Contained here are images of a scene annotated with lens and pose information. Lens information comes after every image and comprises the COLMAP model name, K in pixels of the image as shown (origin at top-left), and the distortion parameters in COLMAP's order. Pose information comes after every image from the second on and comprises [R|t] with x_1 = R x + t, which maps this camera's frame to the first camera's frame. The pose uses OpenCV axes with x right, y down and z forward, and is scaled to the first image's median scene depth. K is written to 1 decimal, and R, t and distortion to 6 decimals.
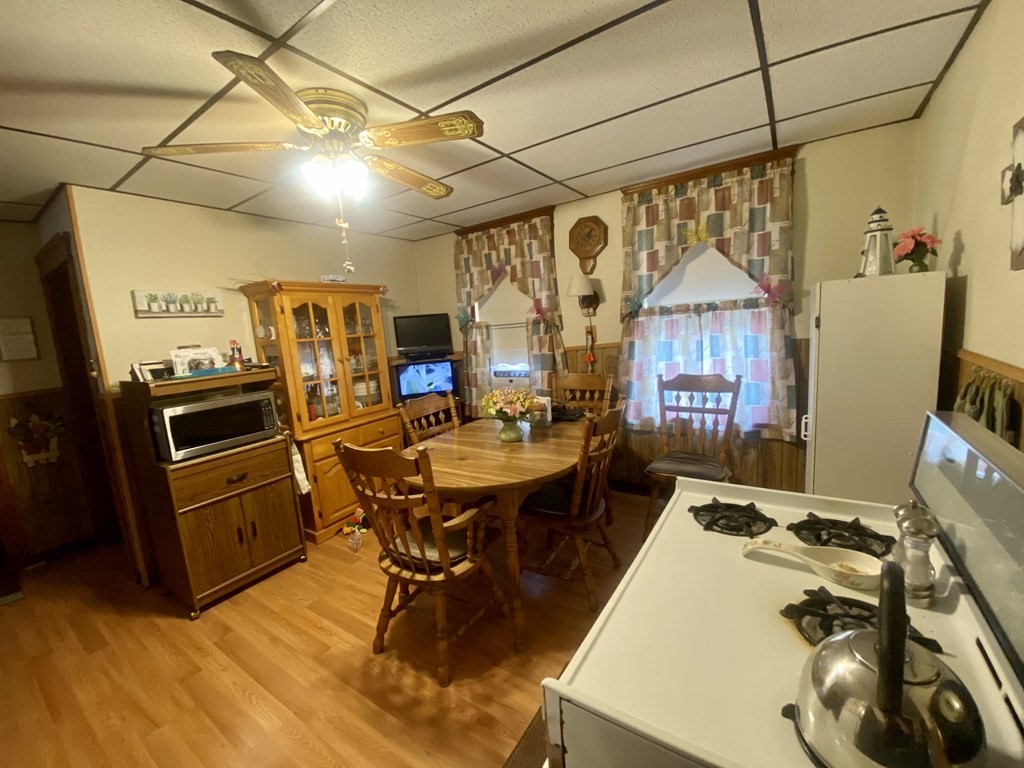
lens RADIAL K [[418.5, 0, 512.0], [0, 418.5, 384.0], [0, 0, 1]] dist [0.033001, -0.027551]
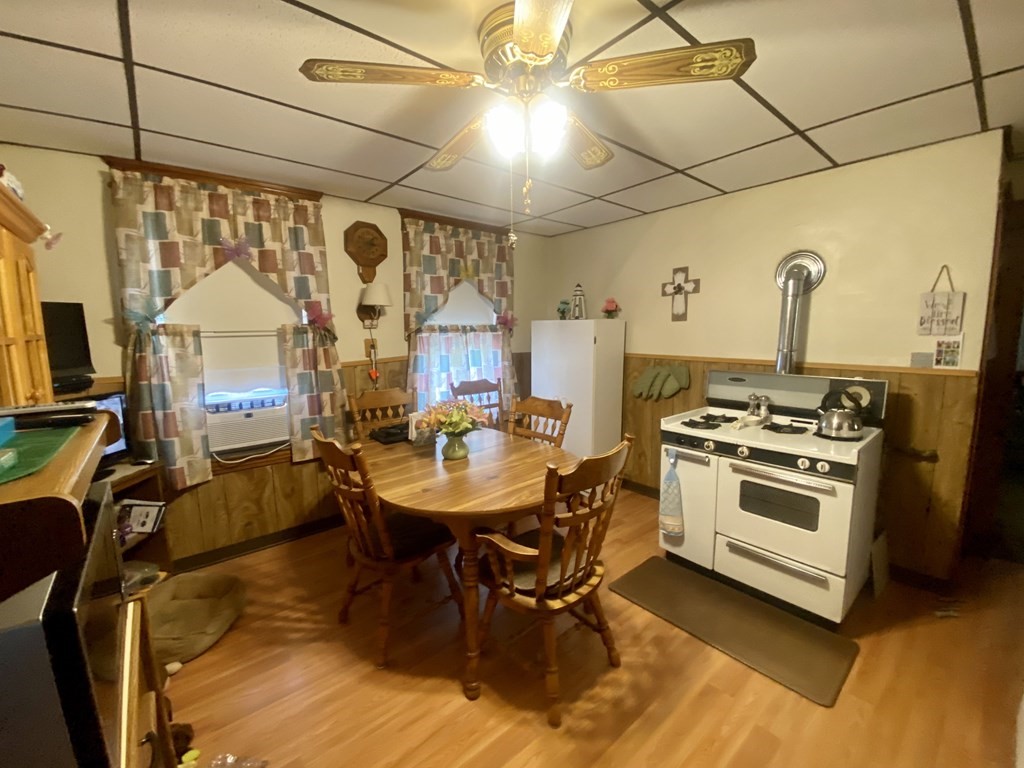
lens RADIAL K [[418.5, 0, 512.0], [0, 418.5, 384.0], [0, 0, 1]] dist [0.033001, -0.027551]
pose [[0.270618, -0.058626, 0.960900, -0.683737], [0.122886, 0.992082, 0.025920, -0.028135], [-0.954811, 0.111067, 0.275680, 0.496464]]
